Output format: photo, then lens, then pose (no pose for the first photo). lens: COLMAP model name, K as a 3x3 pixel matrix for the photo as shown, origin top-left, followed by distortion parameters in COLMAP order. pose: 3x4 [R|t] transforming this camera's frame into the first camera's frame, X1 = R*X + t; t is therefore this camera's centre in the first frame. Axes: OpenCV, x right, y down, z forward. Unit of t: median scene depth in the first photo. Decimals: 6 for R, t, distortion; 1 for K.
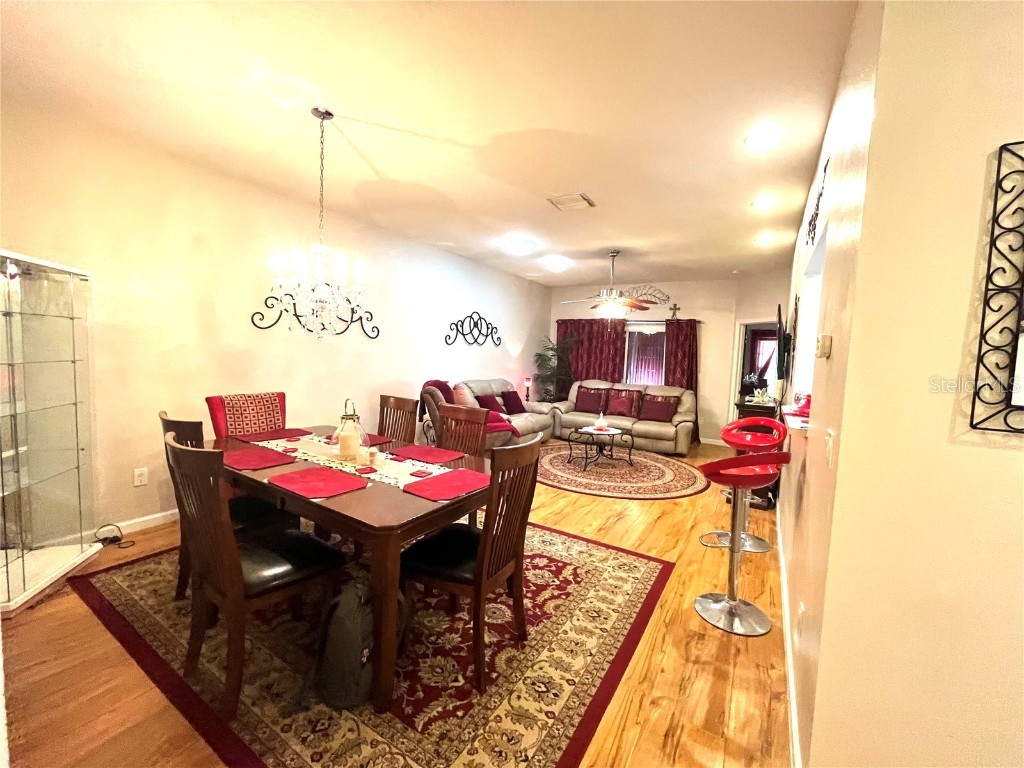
lens RADIAL K [[418.4, 0, 509.6], [0, 418.4, 383.5], [0, 0, 1]] dist [-0.002700, 0.000407]
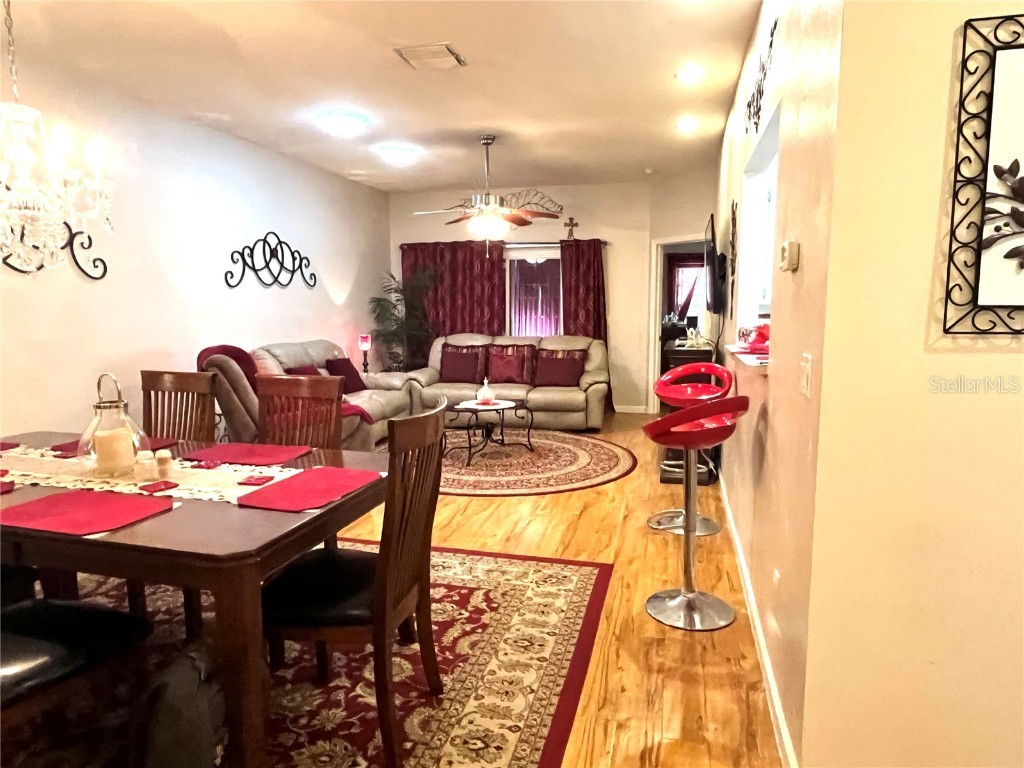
lens RADIAL K [[648.0, 0, 510.6], [0, 648.0, 386.7], [0, 0, 1]] dist [-0.005831, 0.003968]
pose [[0.954296, -0.081771, 0.287457, -0.087781], [0.064364, 0.995503, 0.069510, 0.023340], [-0.291849, -0.047832, 0.955268, -0.036131]]
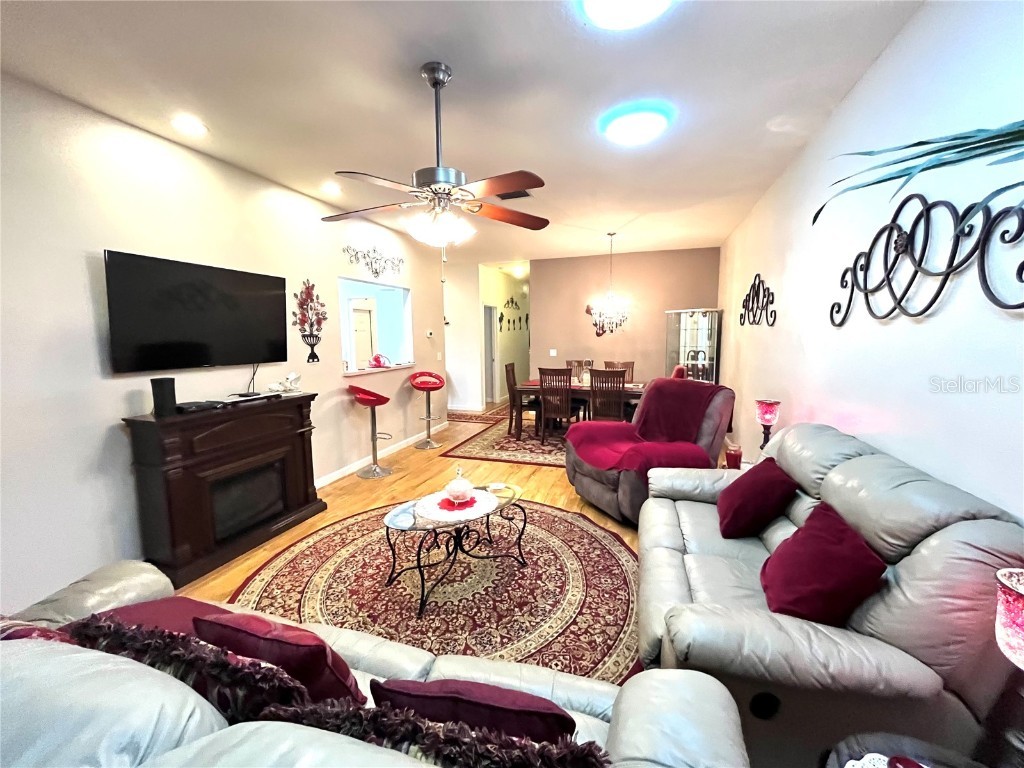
lens RADIAL K [[418.4, 0, 509.2], [0, 418.4, 382.7], [0, 0, 1]] dist [-0.002700, 0.000407]
pose [[-0.973318, -0.002907, -0.229444, 0.525178], [-0.044194, 0.983574, 0.175014, -0.202292], [0.225166, 0.180484, -0.957458, 2.776645]]
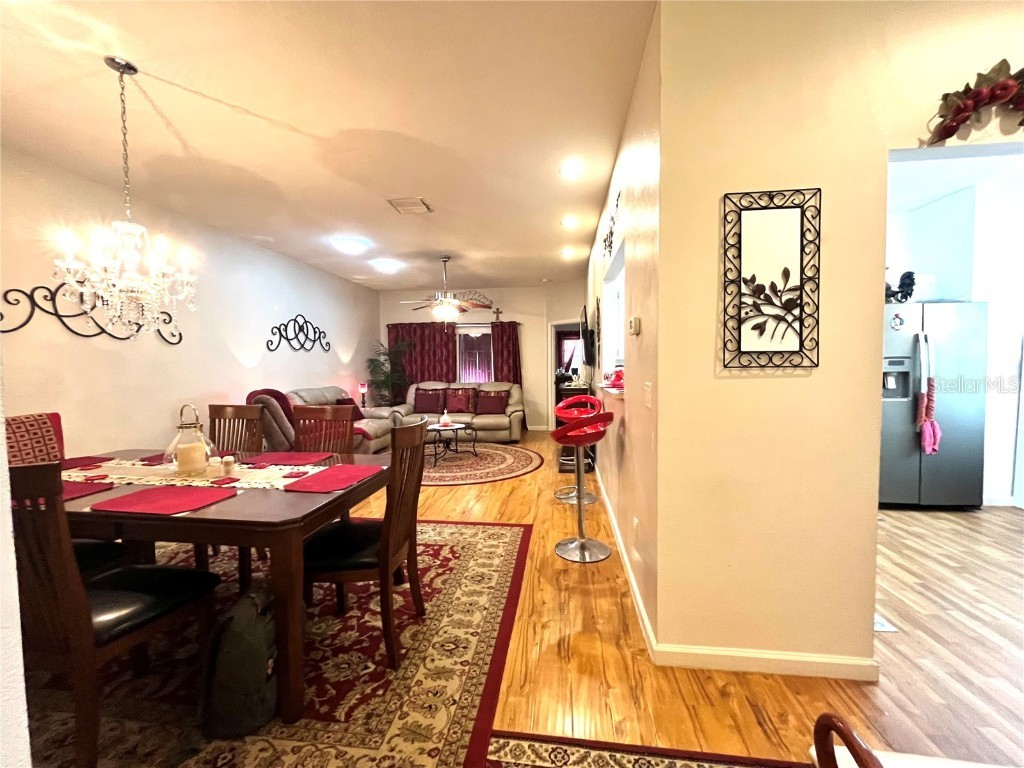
lens RADIAL K [[418.4, 0, 511.1], [0, 418.4, 383.8], [0, 0, 1]] dist [-0.002700, 0.000407]
pose [[0.908307, -0.069625, 0.412470, -0.112780], [0.077517, 0.996988, -0.002409, 0.040475], [-0.411060, 0.034162, 0.910968, -0.046236]]
